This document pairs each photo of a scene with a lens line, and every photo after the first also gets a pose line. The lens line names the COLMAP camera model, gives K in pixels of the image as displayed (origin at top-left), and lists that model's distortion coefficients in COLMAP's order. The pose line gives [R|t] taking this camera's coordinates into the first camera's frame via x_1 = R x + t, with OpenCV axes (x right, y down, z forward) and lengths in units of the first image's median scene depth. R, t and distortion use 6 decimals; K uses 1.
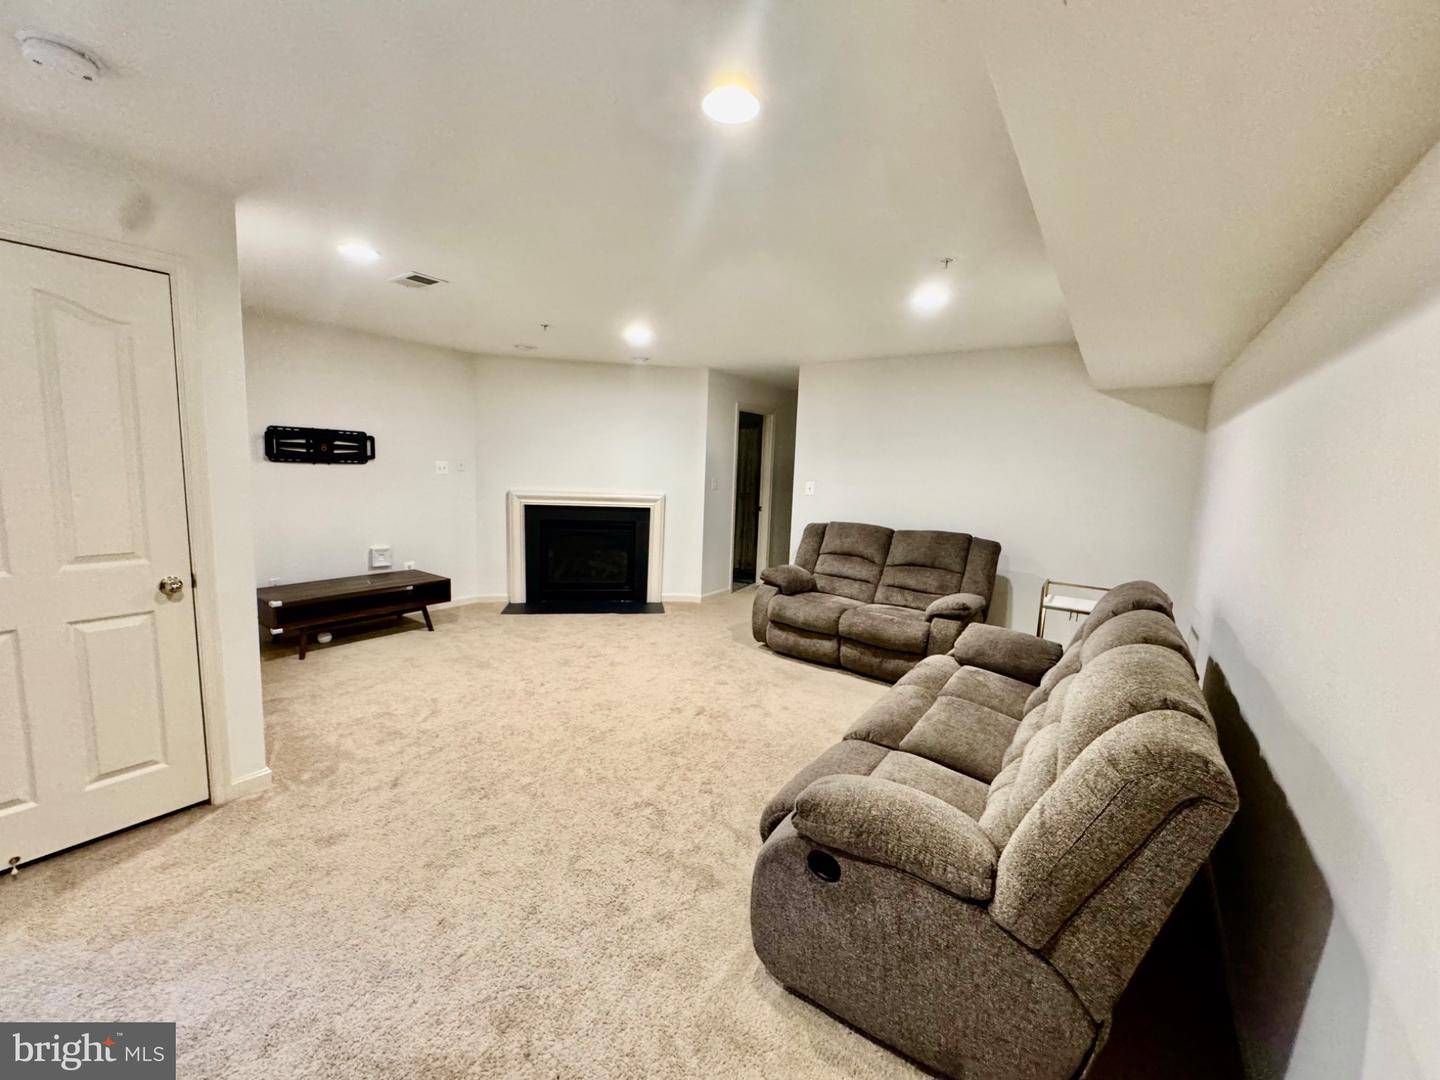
lens RADIAL K [[577.3, 0, 721.7], [0, 577.3, 538.8], [0, 0, 1]] dist [-0.000483, -0.000043]
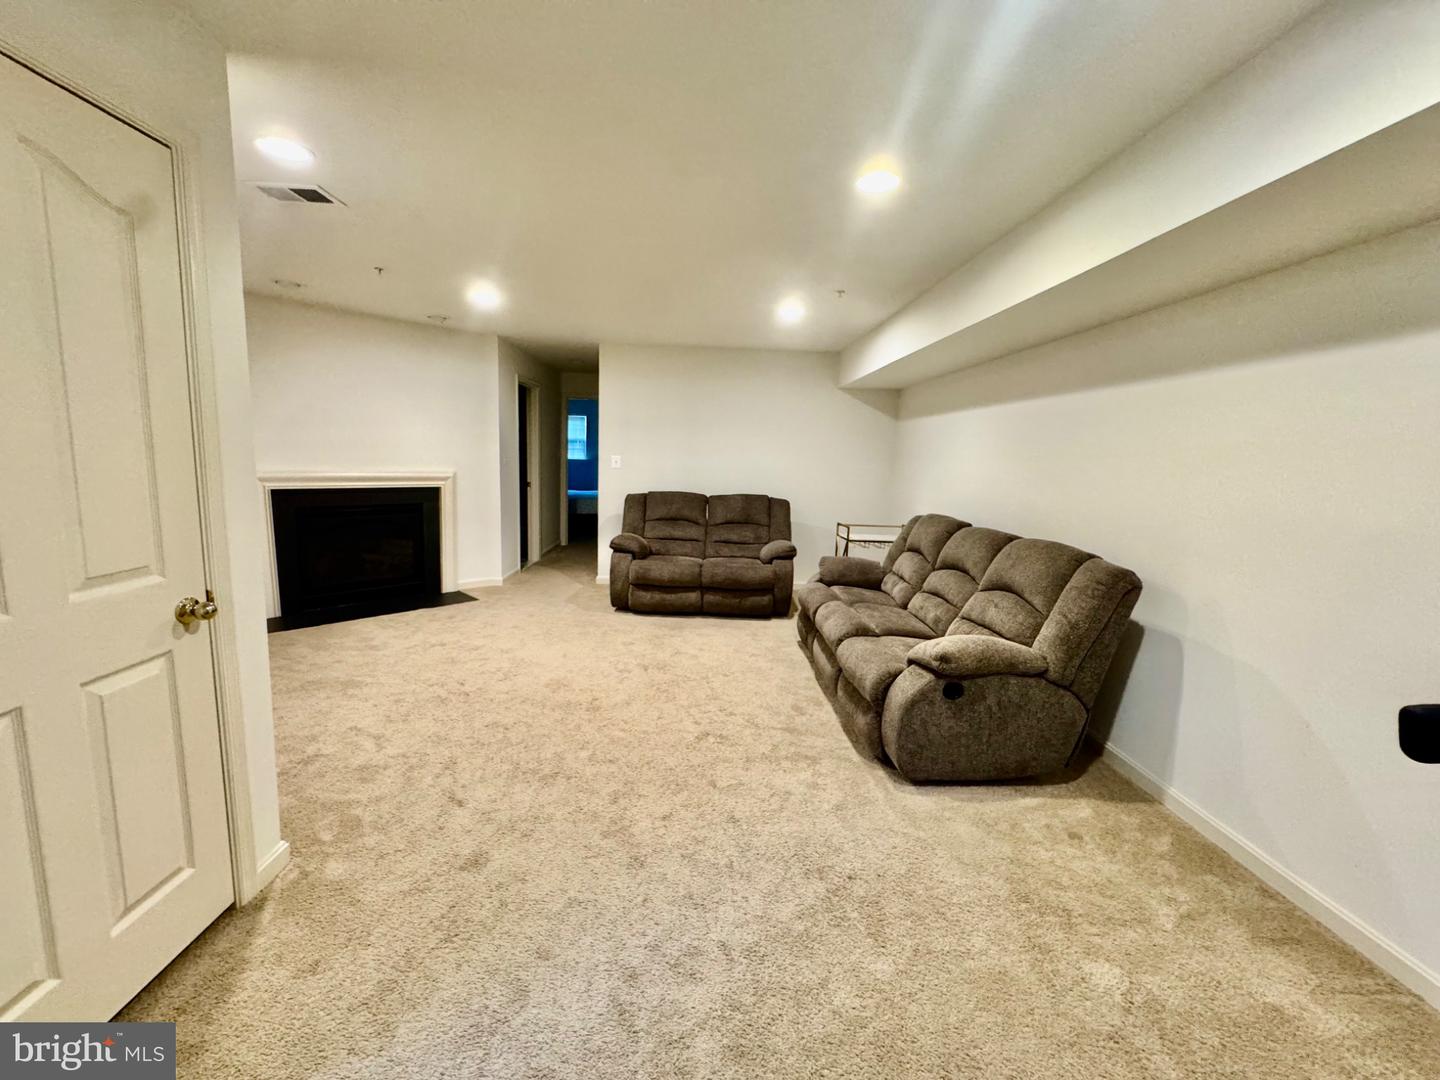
lens RADIAL K [[577.3, 0, 719.7], [0, 577.3, 538.5], [0, 0, 1]] dist [-0.000483, -0.000043]
pose [[0.797085, -0.094868, 0.596369, -0.441950], [0.070356, 0.995446, 0.064318, -0.002349], [-0.599755, -0.009309, 0.800129, 0.035920]]
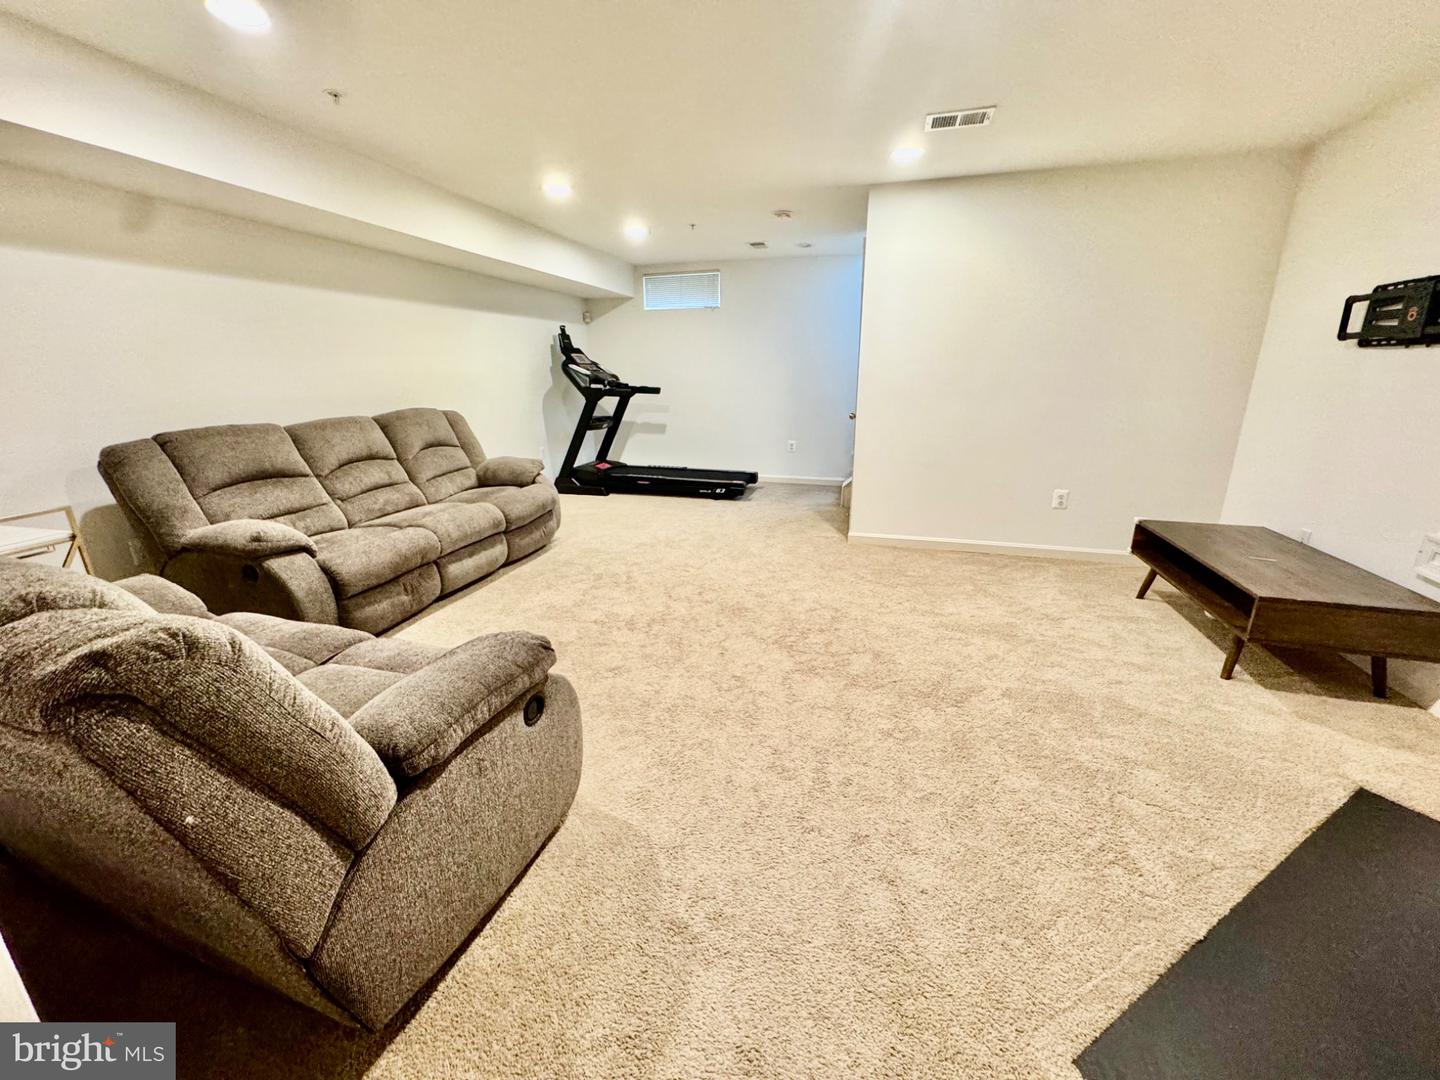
lens RADIAL K [[577.3, 0, 720.4], [0, 577.3, 539.8], [0, 0, 1]] dist [-0.000483, -0.000043]
pose [[-0.946638, 0.056723, -0.317267, 0.078808], [-0.071509, 0.922890, 0.378364, -0.122582], [0.314265, 0.380862, -0.869587, 1.400185]]
